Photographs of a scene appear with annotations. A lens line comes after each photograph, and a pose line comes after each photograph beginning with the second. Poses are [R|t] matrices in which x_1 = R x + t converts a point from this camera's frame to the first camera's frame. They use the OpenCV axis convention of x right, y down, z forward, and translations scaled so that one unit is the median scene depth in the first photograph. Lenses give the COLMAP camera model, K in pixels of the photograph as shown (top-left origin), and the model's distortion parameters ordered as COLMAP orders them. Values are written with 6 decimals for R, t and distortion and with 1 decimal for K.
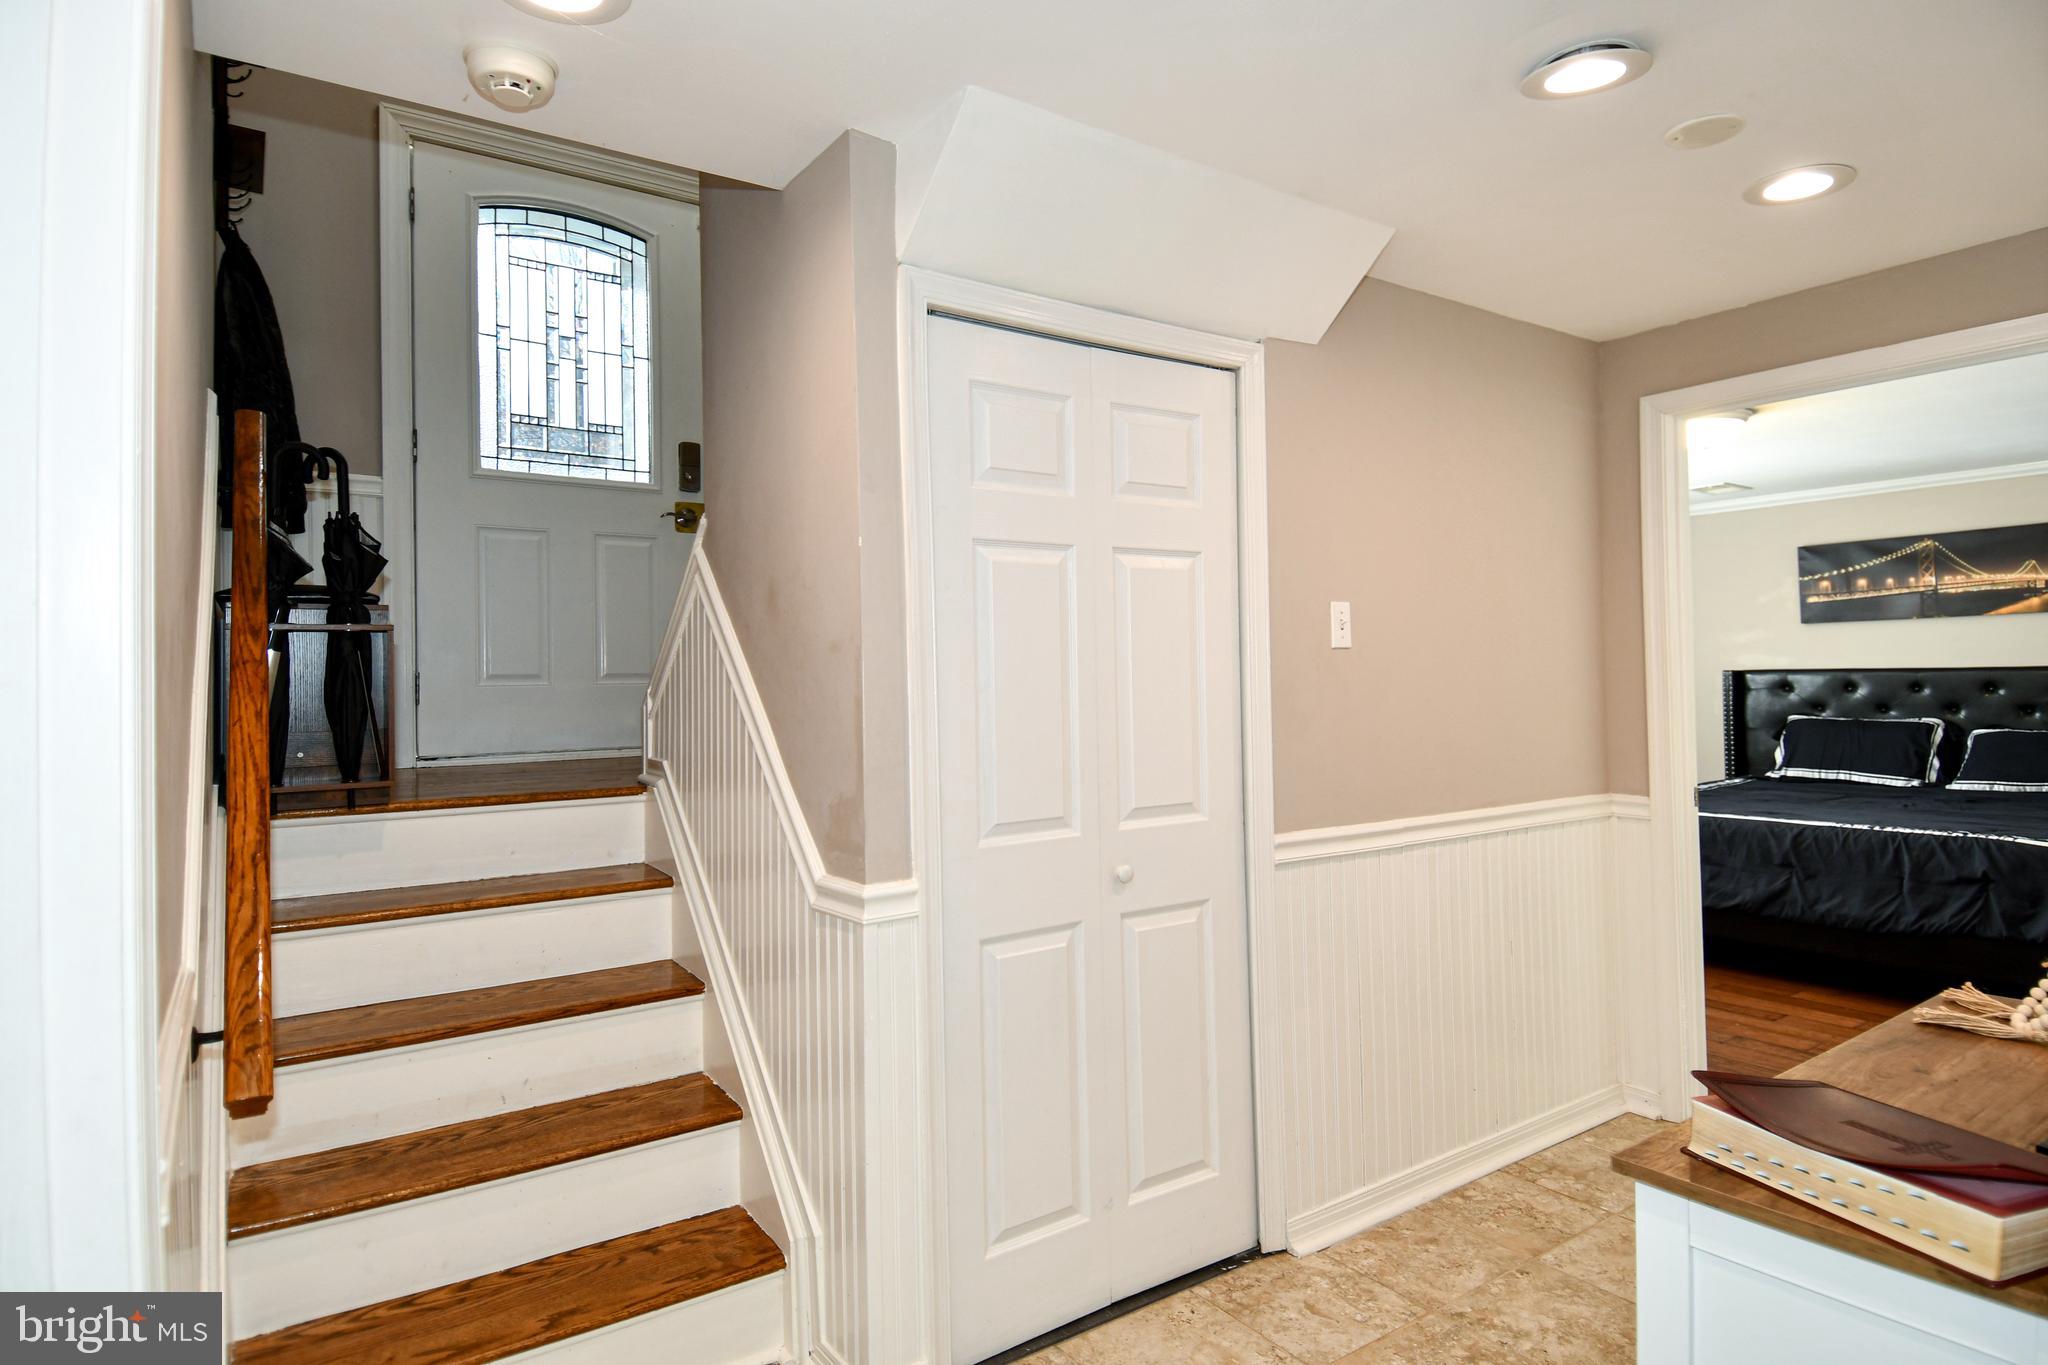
lens RADIAL K [[1018.6, 0, 1024.0], [0, 1018.6, 682.5], [0, 0, 1]] dist [-0.001565, -0.022039]
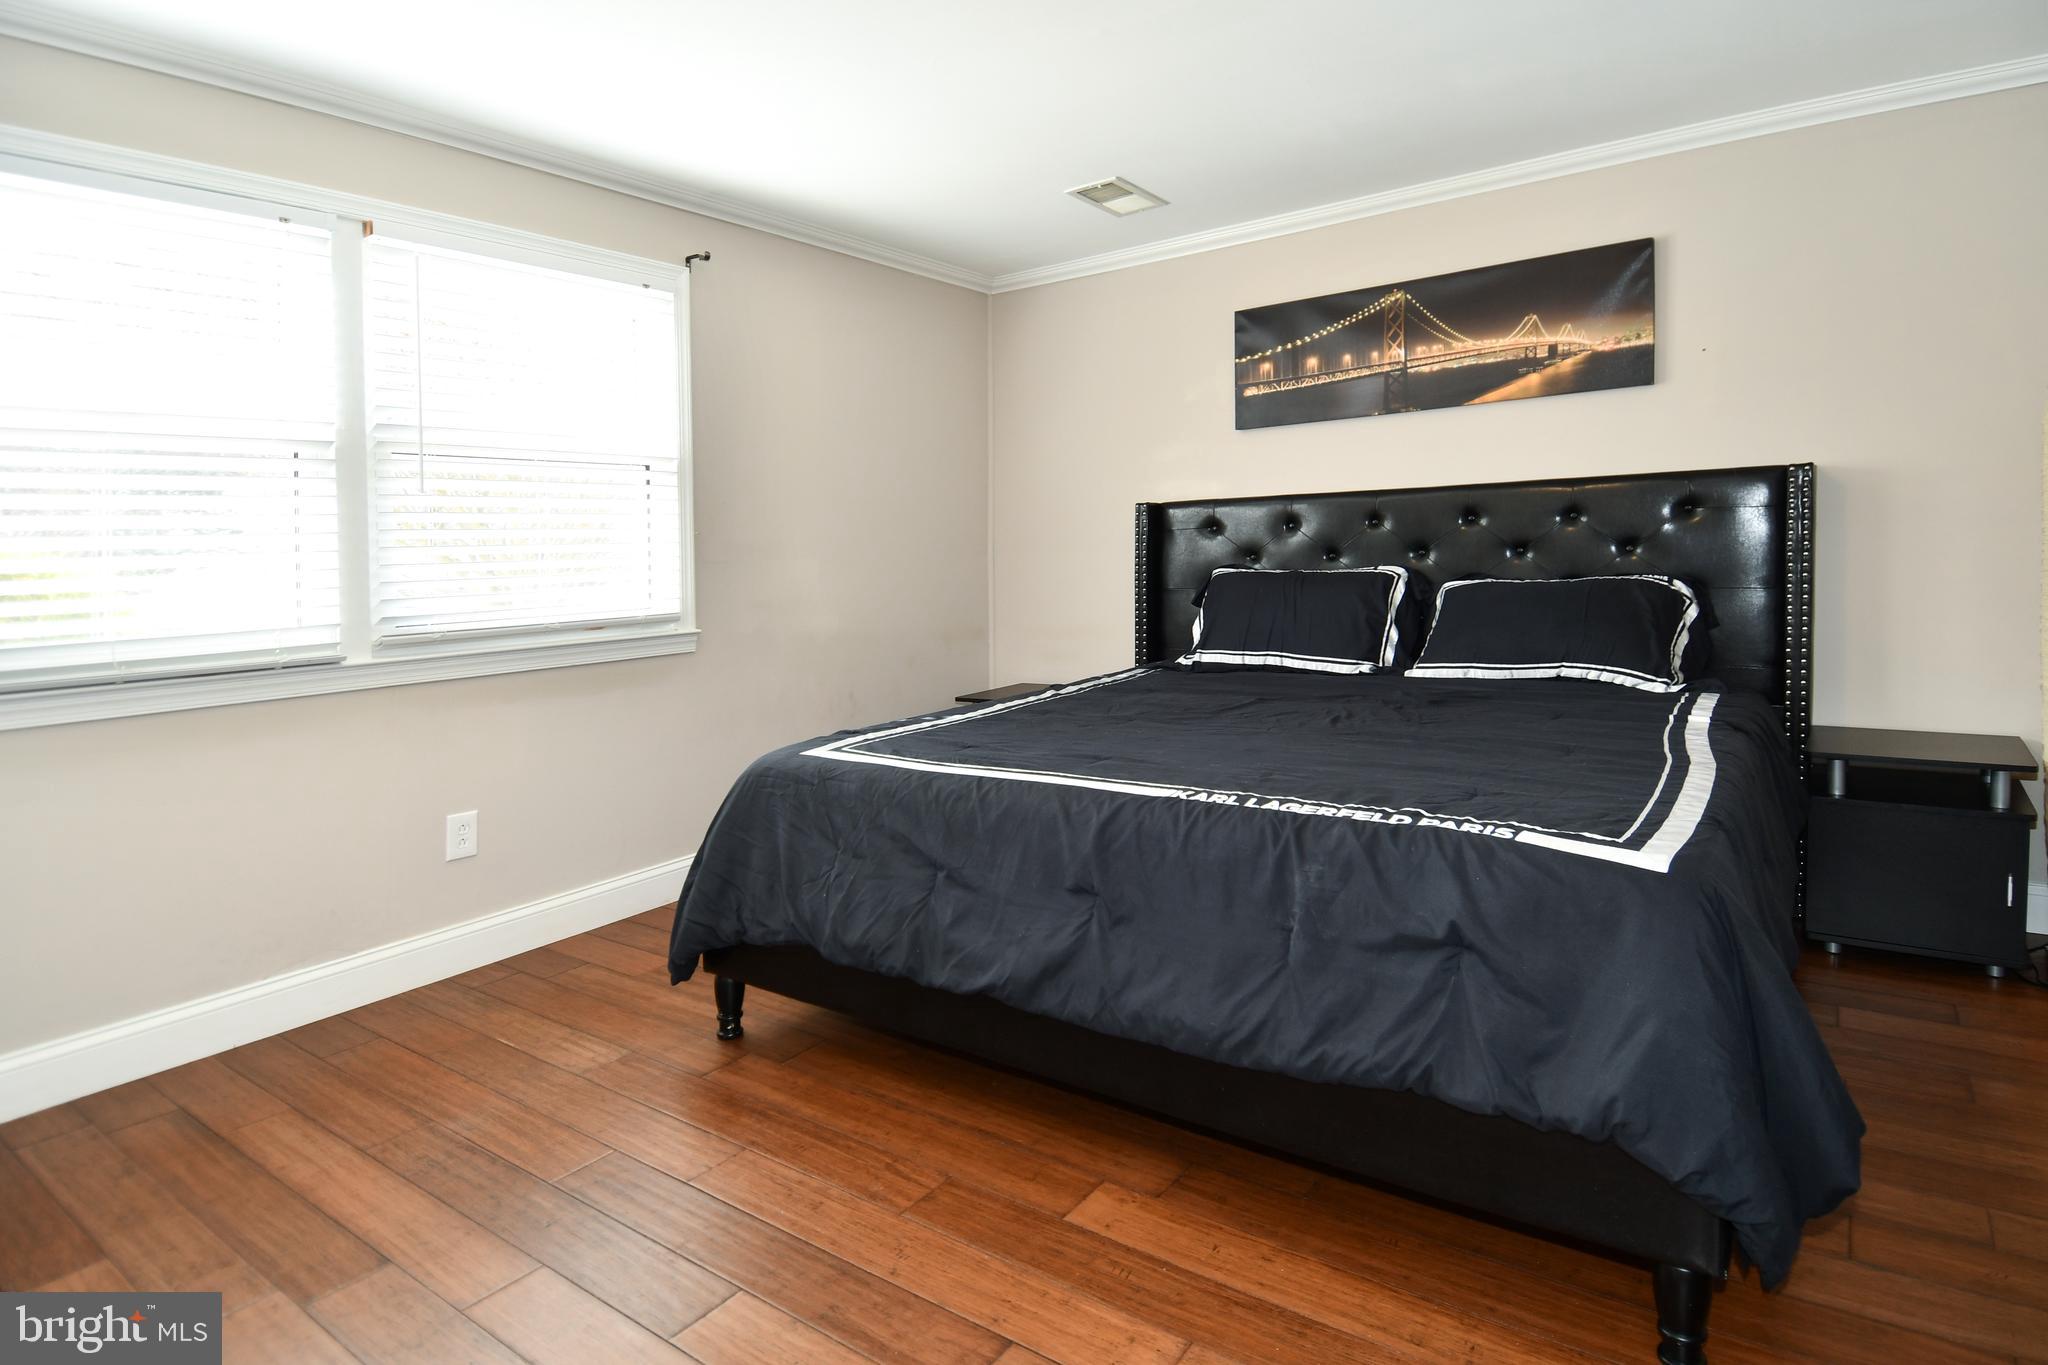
lens RADIAL K [[1079.7, 0, 1024.0], [0, 1079.7, 682.5], [0, 0, 1]] dist [0.065584, -0.094950]
pose [[0.925943, -0.059055, 0.373017, 0.412423], [0.016542, 0.993093, 0.116161, 0.024740], [-0.377300, -0.101388, 0.920524, 0.427944]]
